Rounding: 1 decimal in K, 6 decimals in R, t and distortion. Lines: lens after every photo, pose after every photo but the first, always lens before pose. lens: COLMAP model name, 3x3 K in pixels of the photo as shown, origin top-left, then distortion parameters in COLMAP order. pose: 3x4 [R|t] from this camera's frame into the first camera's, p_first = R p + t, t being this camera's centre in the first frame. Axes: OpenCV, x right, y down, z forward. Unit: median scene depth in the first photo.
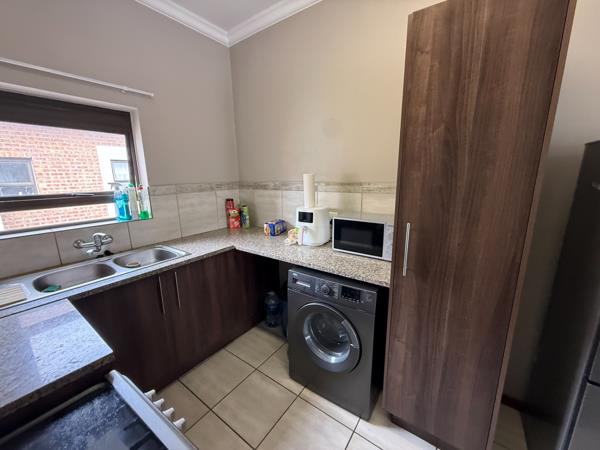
lens RADIAL K [[238.9, 0, 296.0], [0, 238.9, 224.0], [0, 0, 1]] dist [0.001209, -0.000996]
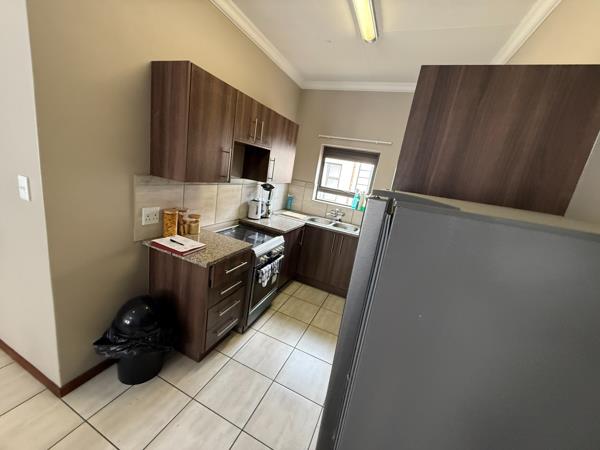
lens RADIAL K [[238.9, 0, 300.5], [0, 238.9, 223.9], [0, 0, 1]] dist [0.001209, -0.000996]
pose [[0.228475, 0.281871, -0.931852, 1.163718], [-0.349676, 0.917057, 0.191660, -0.138045], [0.908584, 0.282057, 0.308088, 0.072101]]
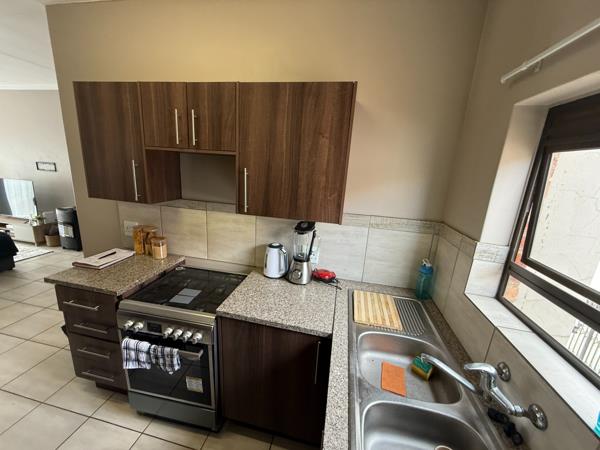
lens RADIAL K [[238.9, 0, 302.9], [0, 238.9, 226.7], [0, 0, 1]] dist [0.001209, -0.000996]
pose [[-0.901163, 0.053901, -0.430116, -0.321684], [-0.141846, 0.900945, 0.410095, -0.376853], [0.409616, 0.430573, -0.804252, 1.167403]]
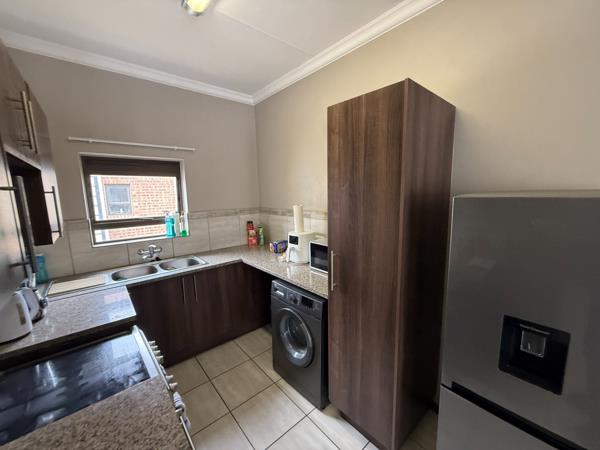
lens RADIAL K [[238.9, 0, 296.0], [0, 238.9, 224.0], [0, 0, 1]] dist [0.001209, -0.000996]
pose [[0.972093, 0.027893, -0.232933, 0.395587], [-0.042544, 0.997403, -0.058113, -0.045674], [0.230707, 0.066401, 0.970755, -0.251654]]
